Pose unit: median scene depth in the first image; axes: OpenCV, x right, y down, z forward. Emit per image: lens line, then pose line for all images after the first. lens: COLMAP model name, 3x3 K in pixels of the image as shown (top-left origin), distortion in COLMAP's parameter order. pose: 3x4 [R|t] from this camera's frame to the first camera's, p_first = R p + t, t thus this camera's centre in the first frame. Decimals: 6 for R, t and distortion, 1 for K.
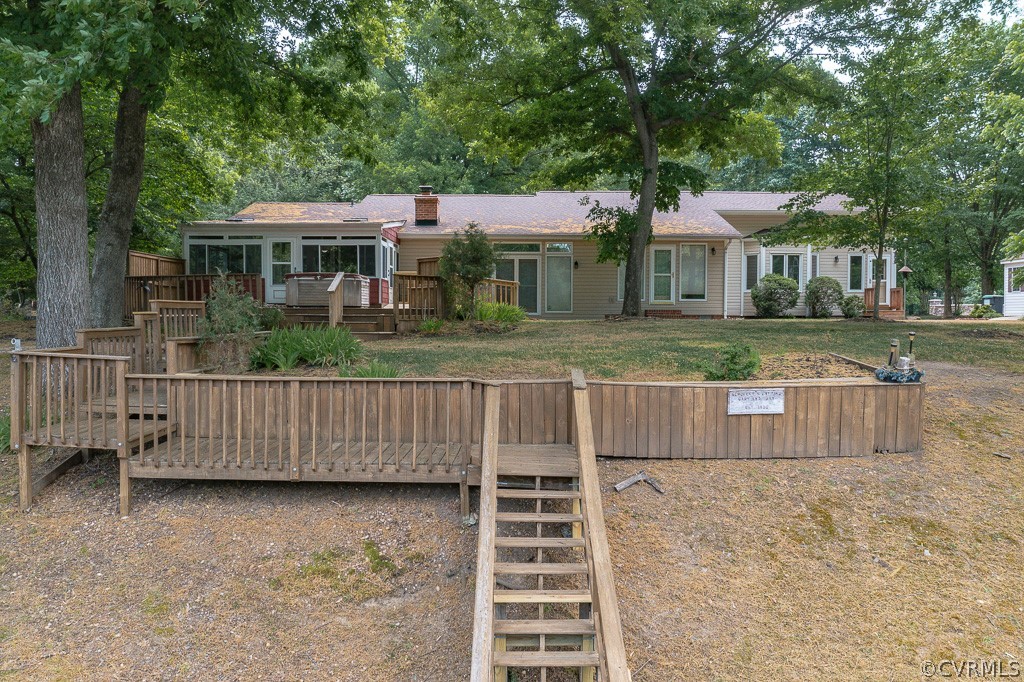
lens RADIAL K [[799.4, 0, 512.0], [0, 799.4, 341.0], [0, 0, 1]] dist [-0.025830, -0.001023]
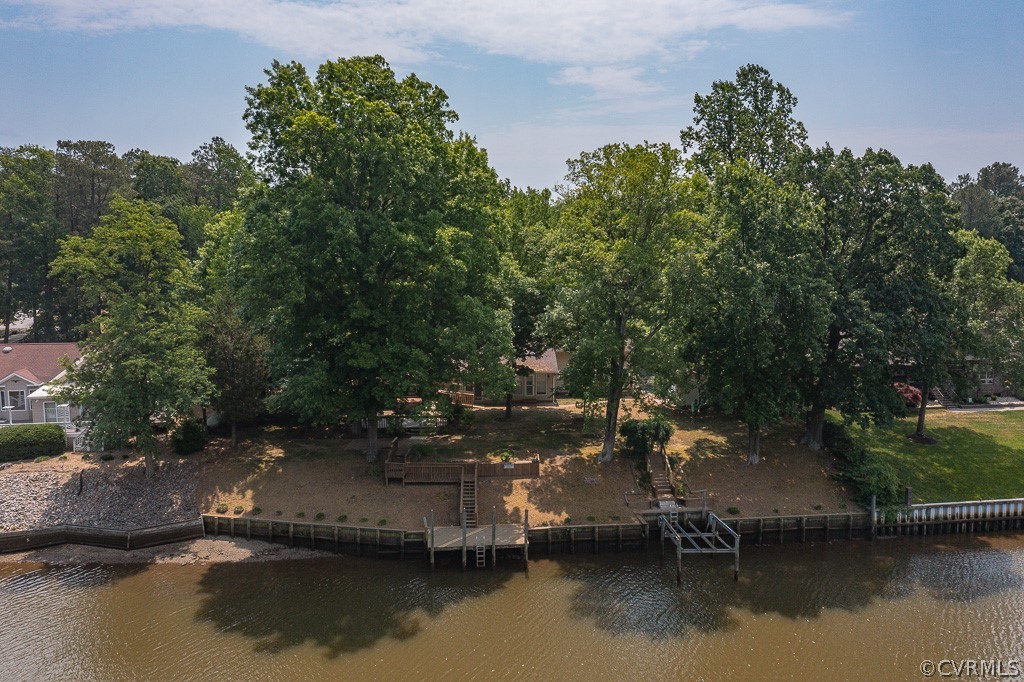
lens RADIAL K [[808.0, 0, 512.1], [0, 808.0, 303.5], [0, 0, 1]] dist [-0.020298, 0.000221]
pose [[0.999521, -0.008300, 0.029822, 0.067039], [0.007310, 0.999424, 0.033141, -0.518165], [-0.030080, -0.032907, 0.999006, -1.918893]]
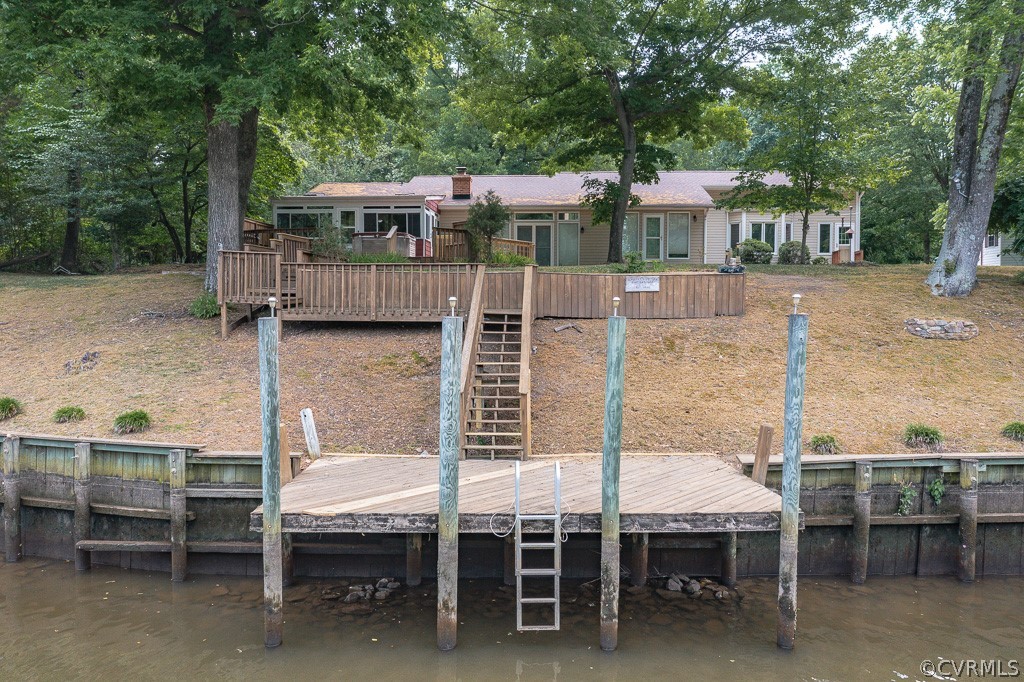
lens RADIAL K [[803.3, 0, 514.1], [0, 803.3, 324.3], [0, 0, 1]] dist [-0.026634, 0.007443]
pose [[0.998457, 0.002172, -0.055489, 0.052538], [-0.002587, 0.999969, -0.007410, 0.070273], [0.055472, 0.007542, 0.998432, -0.285212]]
